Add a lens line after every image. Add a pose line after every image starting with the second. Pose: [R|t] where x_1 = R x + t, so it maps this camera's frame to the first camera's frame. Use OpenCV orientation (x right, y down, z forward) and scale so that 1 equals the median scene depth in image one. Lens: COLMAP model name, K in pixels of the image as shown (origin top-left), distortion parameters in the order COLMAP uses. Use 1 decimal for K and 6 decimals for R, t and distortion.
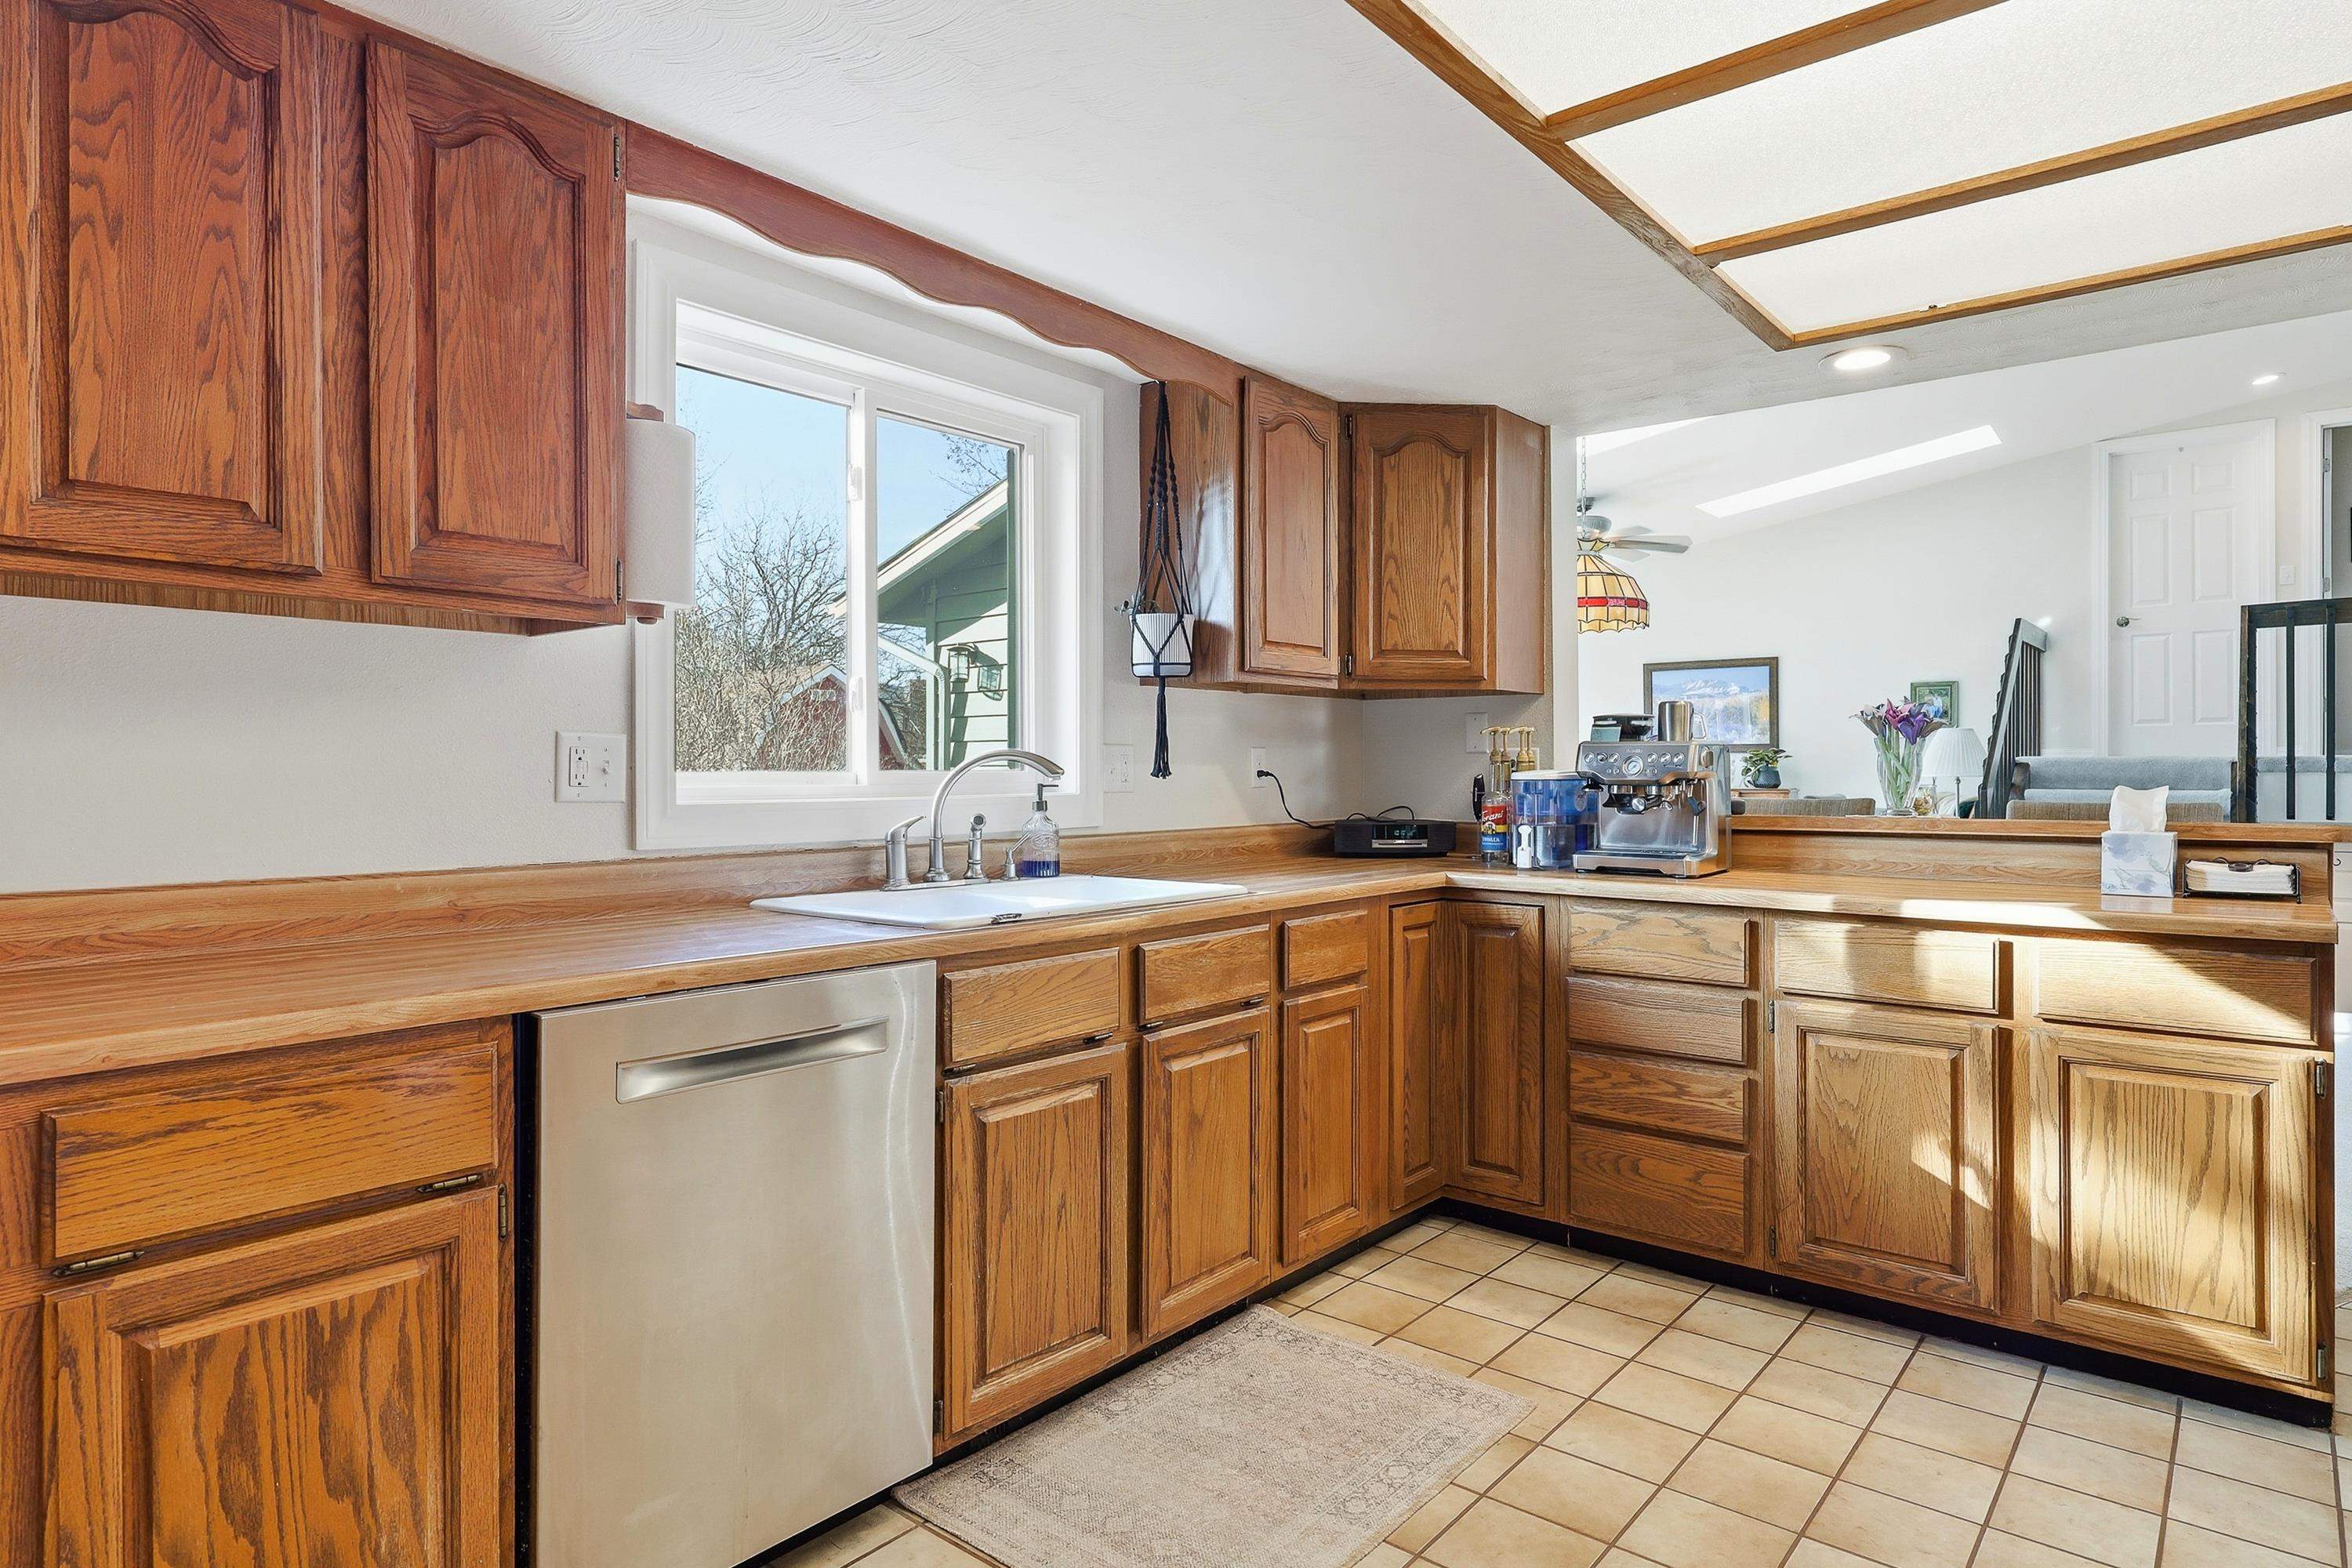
lens RADIAL K [[1305.7, 0, 1189.4], [0, 1305.7, 773.1], [0, 0, 1]] dist [0.001827, -0.000339]
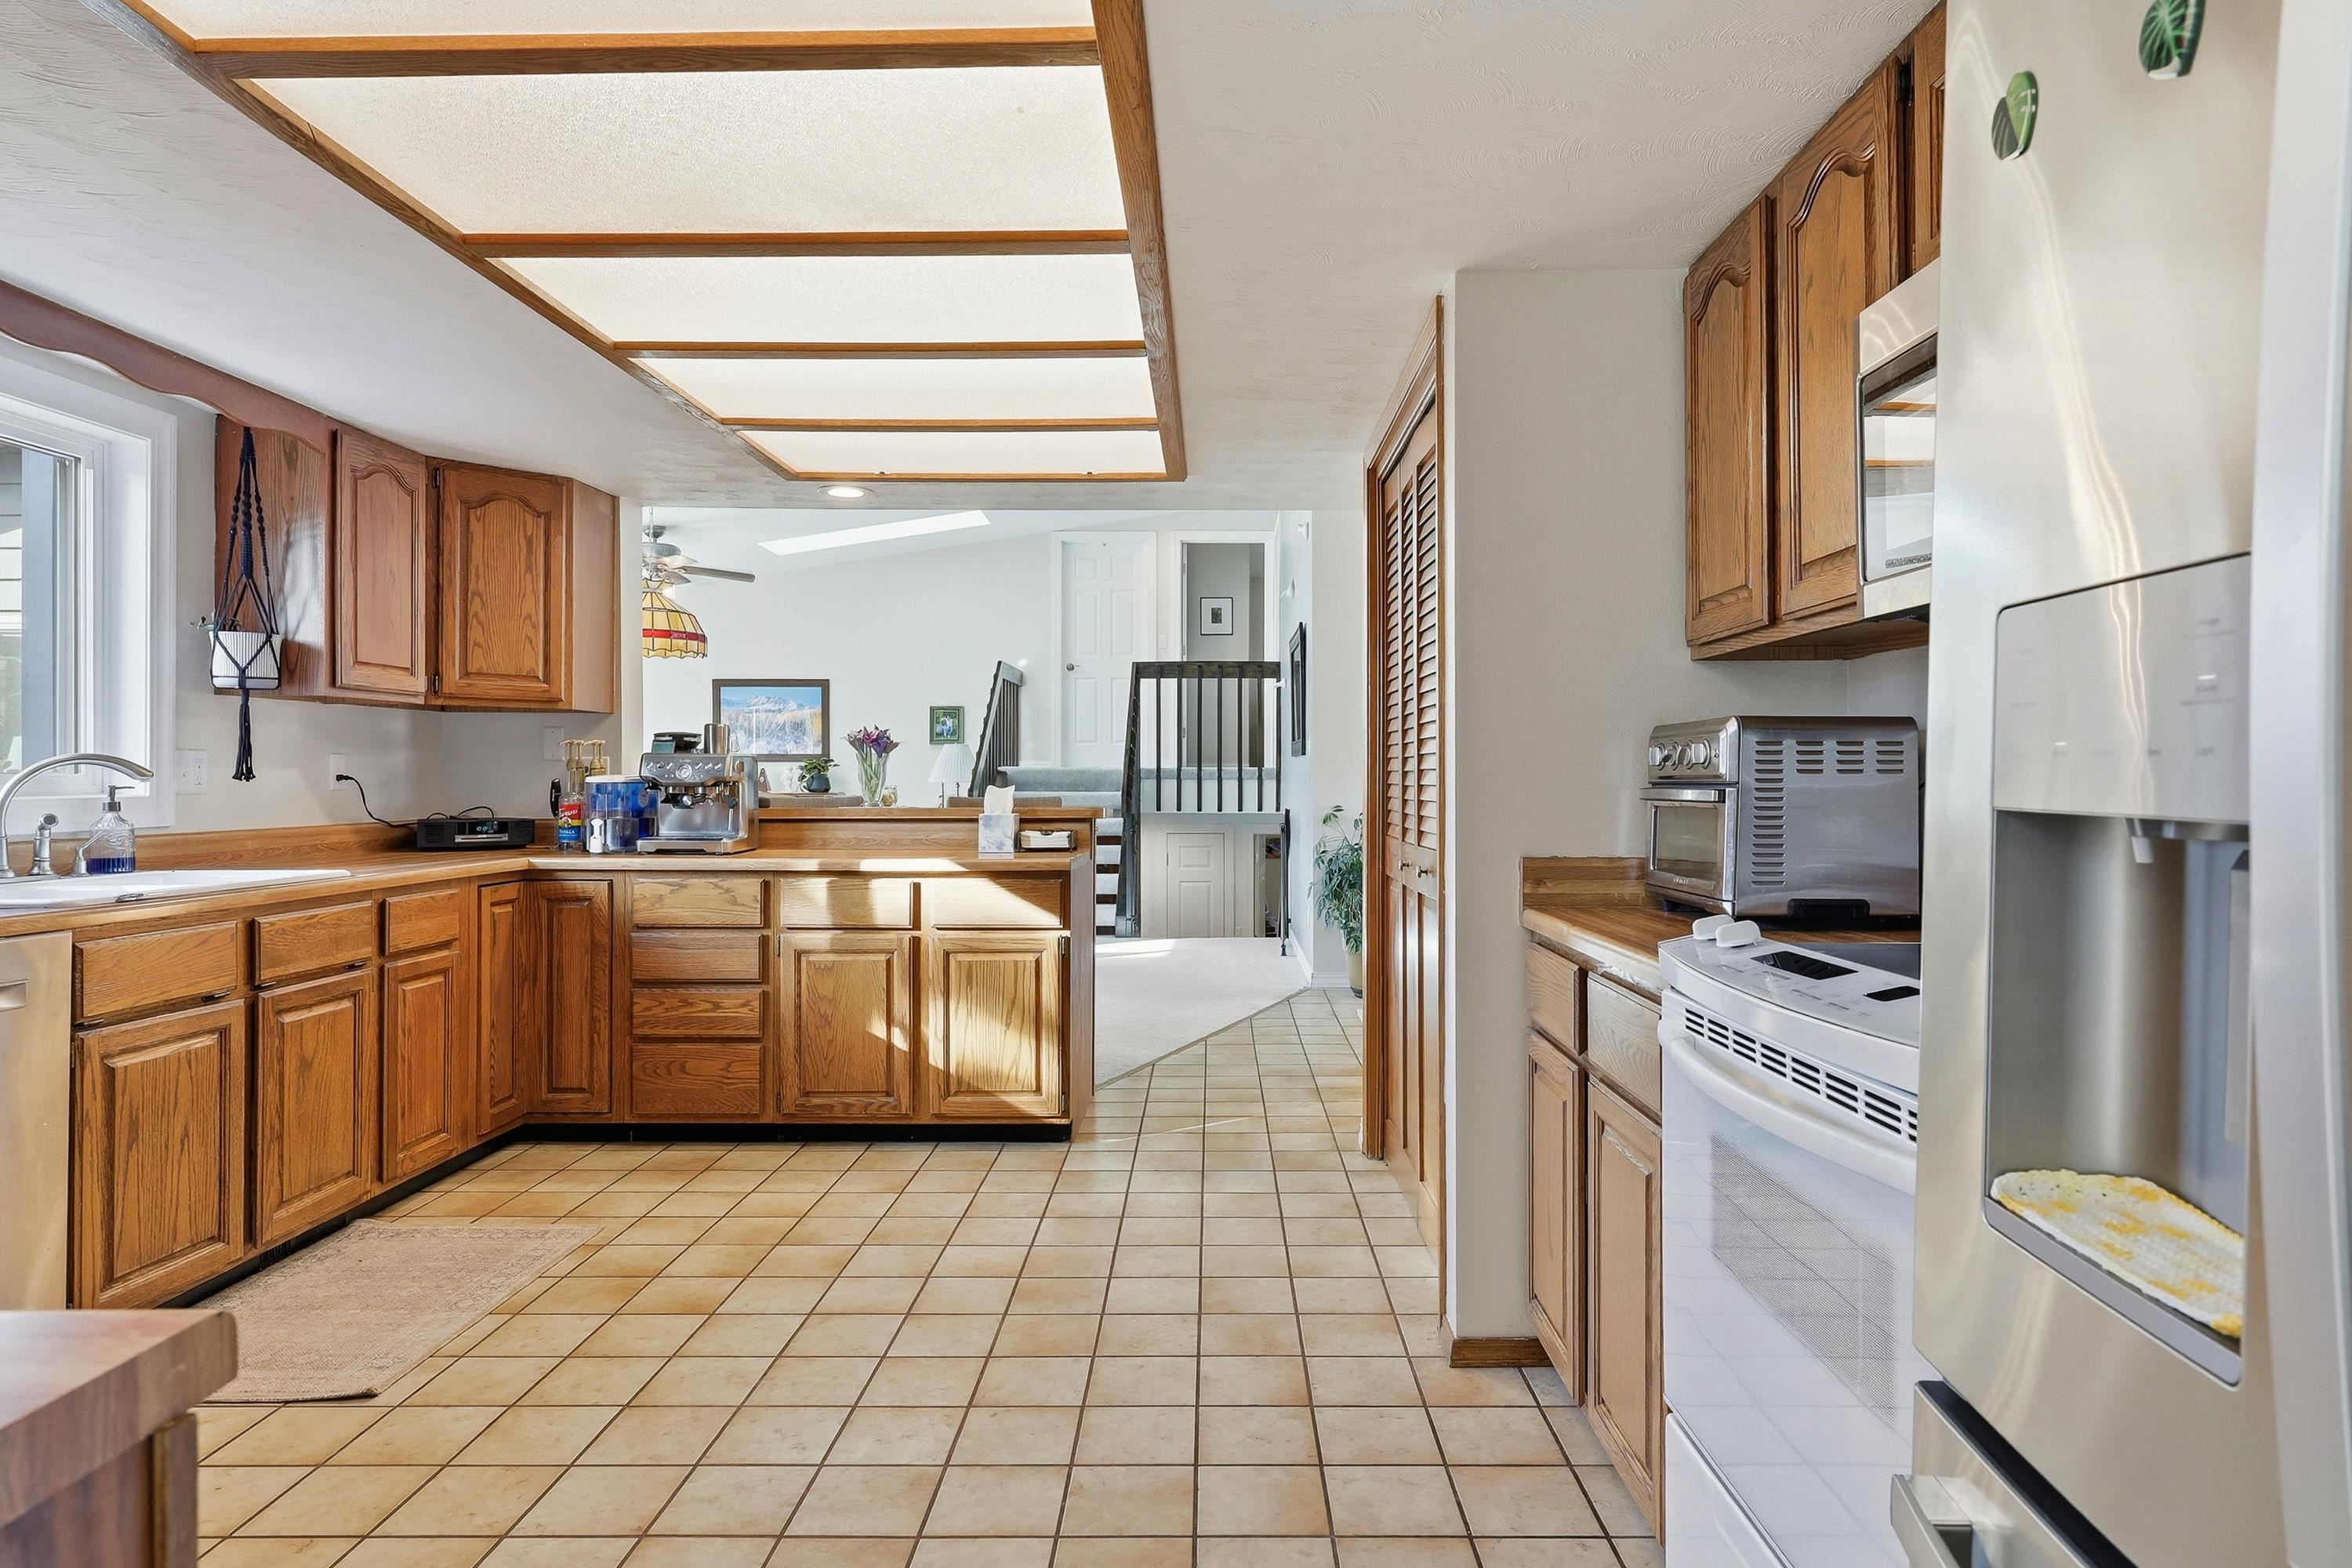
lens RADIAL K [[1305.7, 0, 1198.9], [0, 1305.7, 771.6], [0, 0, 1]] dist [0.001827, -0.000339]
pose [[0.774933, 0.004902, 0.632024, -0.101932], [-0.000613, 0.999975, -0.007005, 0.003460], [-0.632043, 0.005041, 0.774917, -0.391008]]
